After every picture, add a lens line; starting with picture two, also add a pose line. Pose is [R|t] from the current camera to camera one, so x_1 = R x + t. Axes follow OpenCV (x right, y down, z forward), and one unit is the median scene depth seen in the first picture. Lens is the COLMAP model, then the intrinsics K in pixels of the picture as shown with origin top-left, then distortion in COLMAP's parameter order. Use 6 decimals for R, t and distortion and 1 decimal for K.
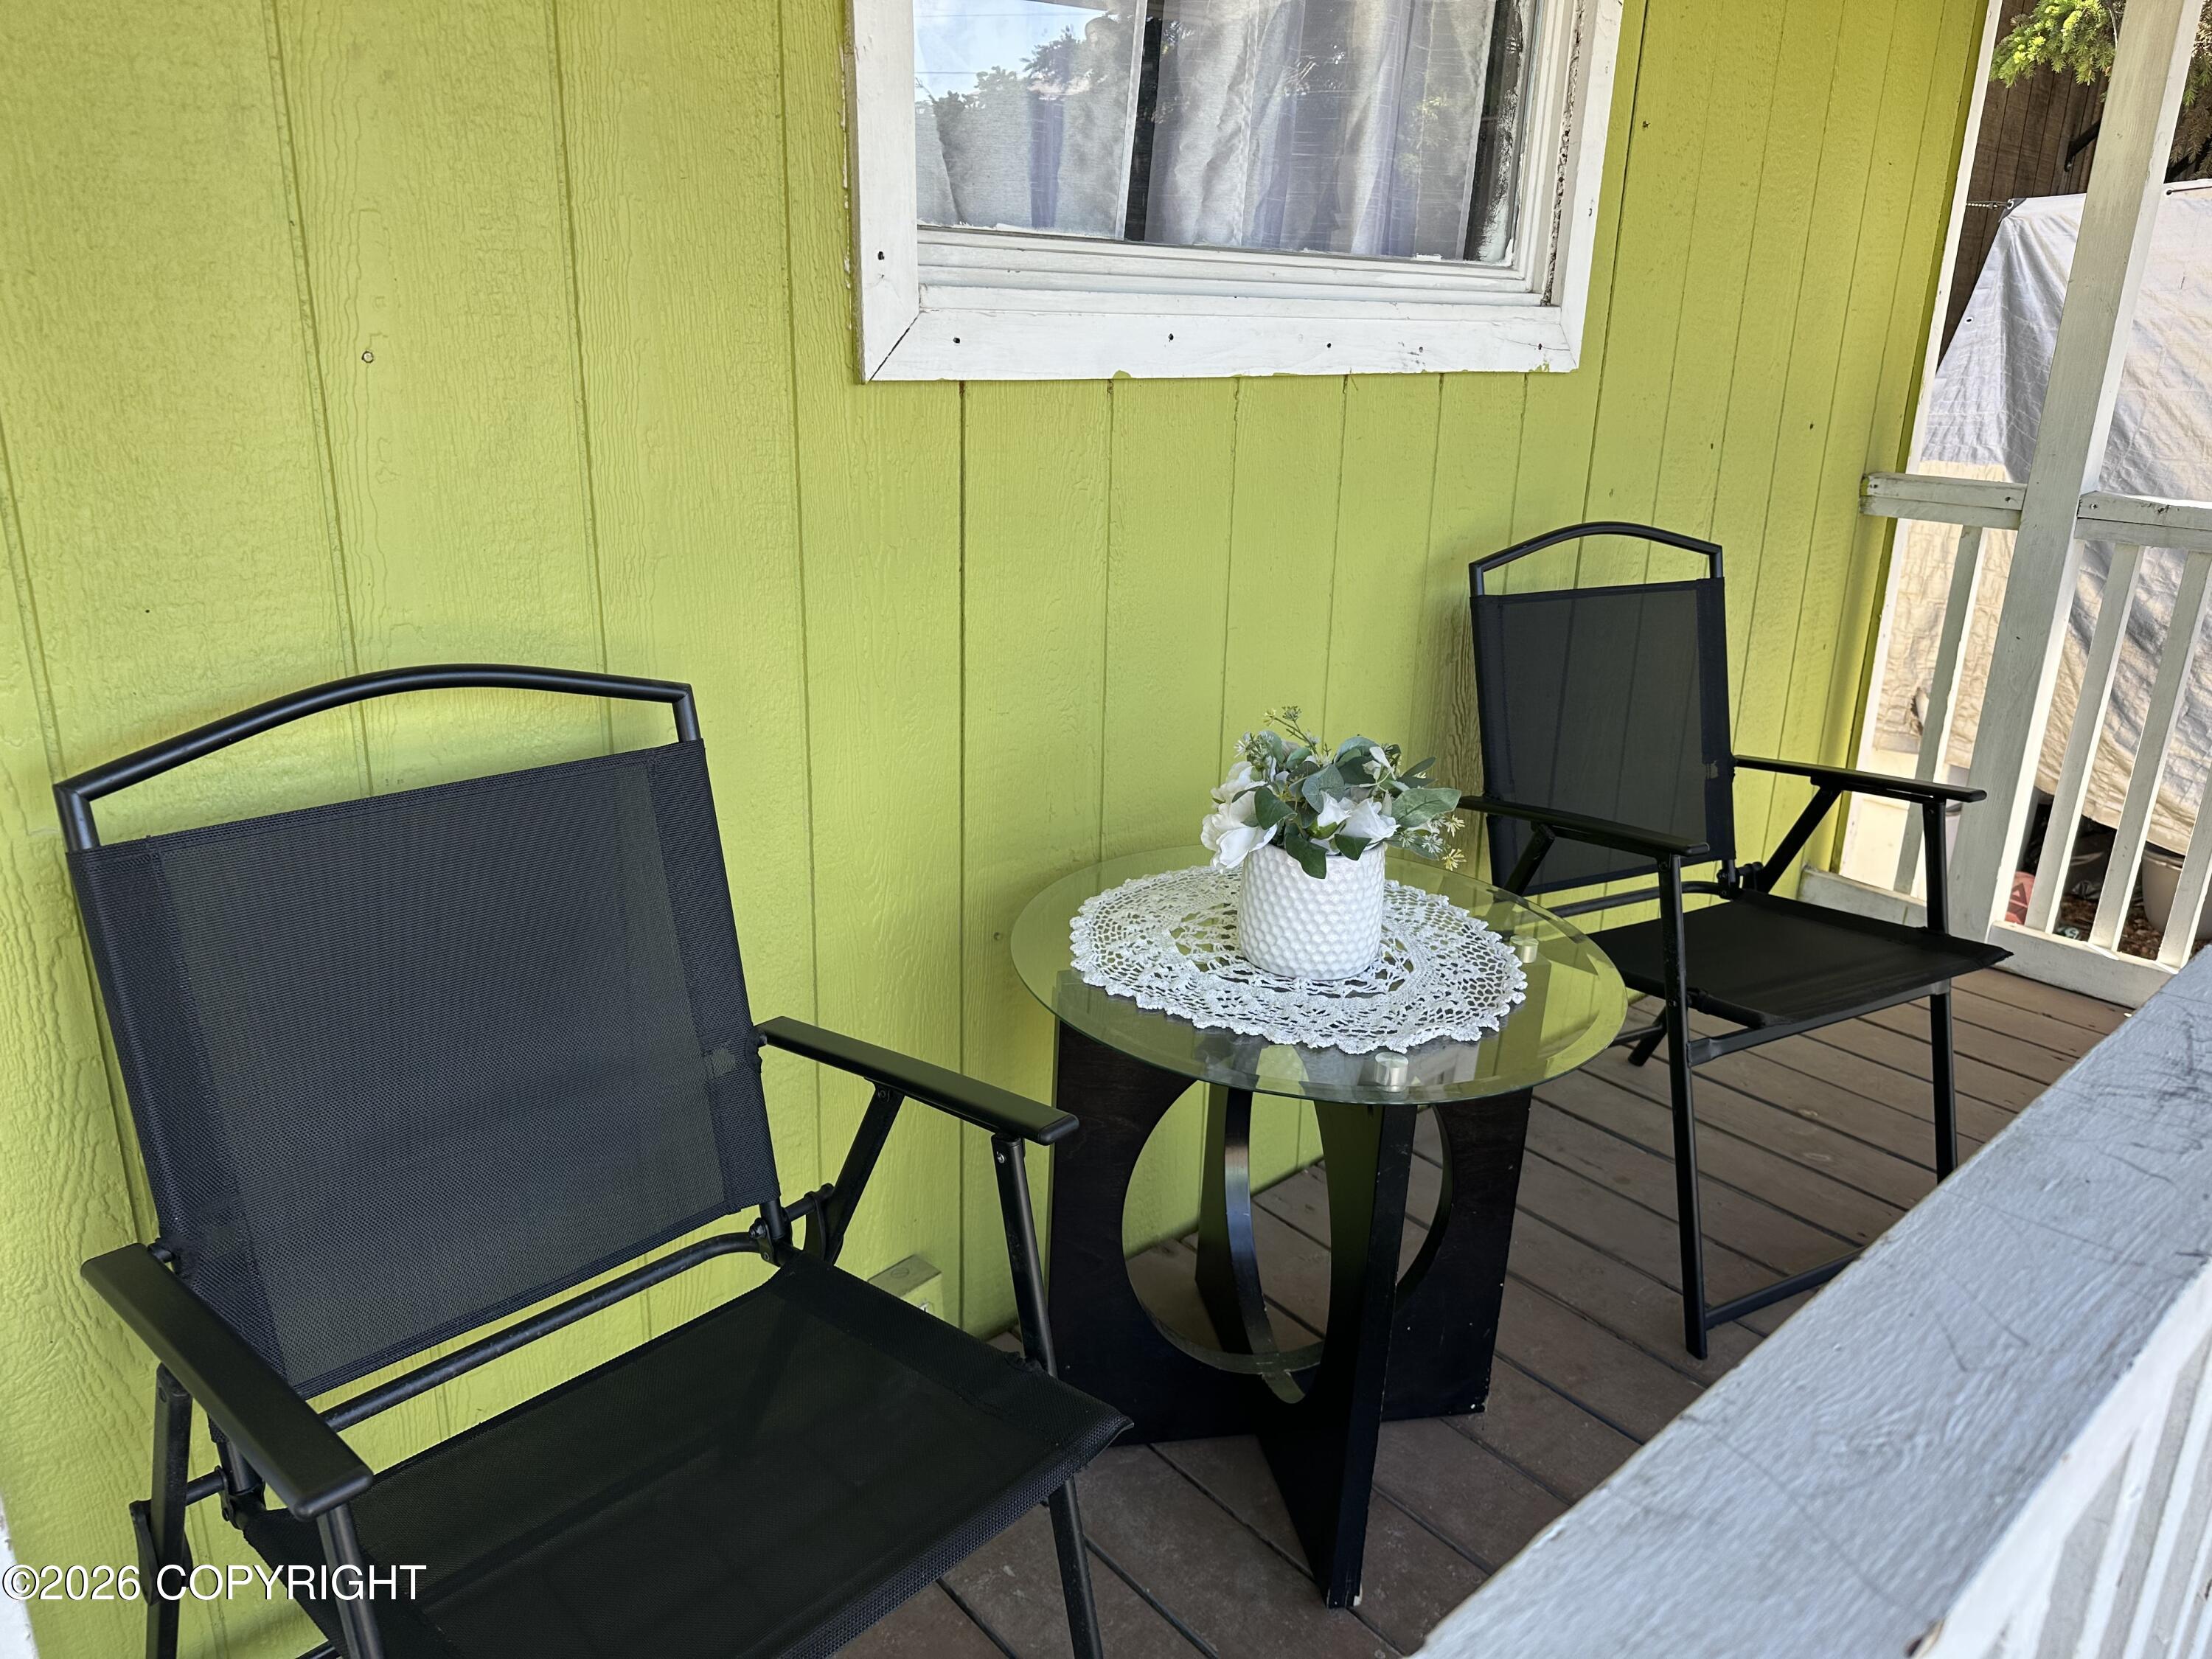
lens RADIAL K [[1554.1, 0, 1096.2], [0, 1554.1, 840.7], [0, 0, 1]] dist [0.071345, -0.082576]
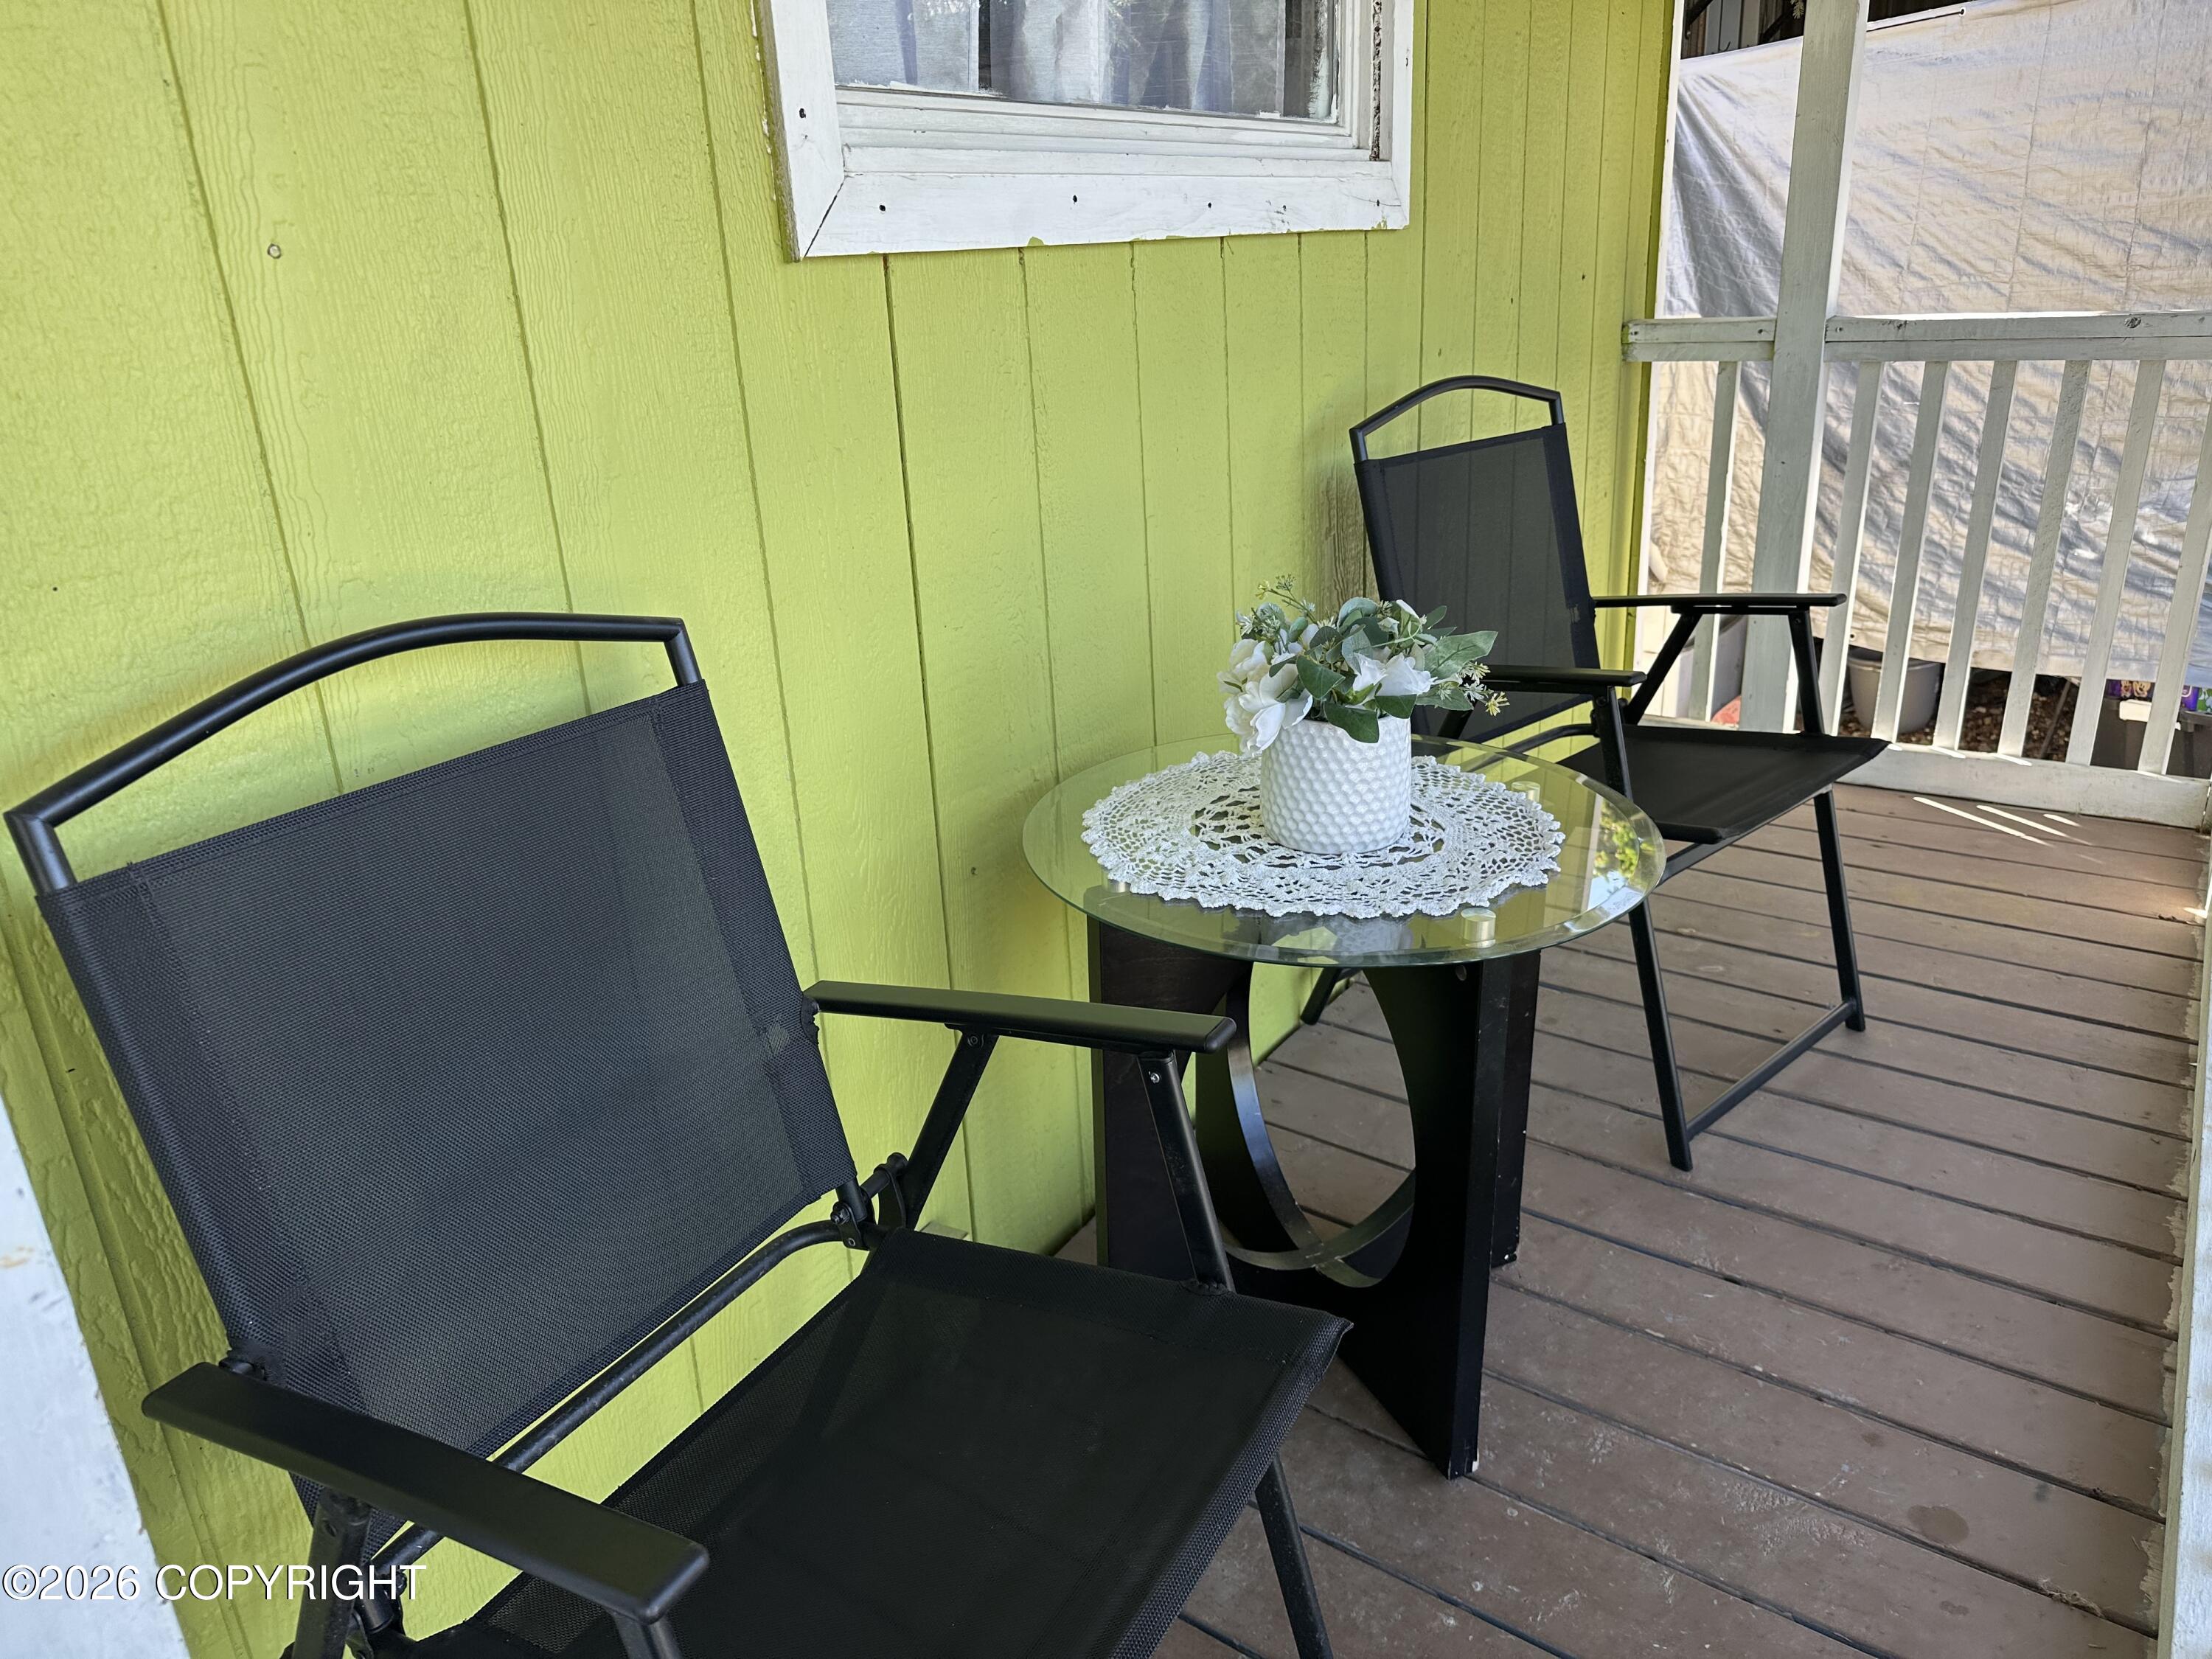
lens RADIAL K [[1545.6, 0, 1054.6], [0, 1545.6, 857.5], [0, 0, 1]] dist [0.063656, -0.062247]
pose [[0.969157, -0.151917, 0.194052, -0.231215], [0.144811, 0.988176, 0.050382, 0.016866], [-0.199411, -0.020727, 0.979697, 0.099537]]
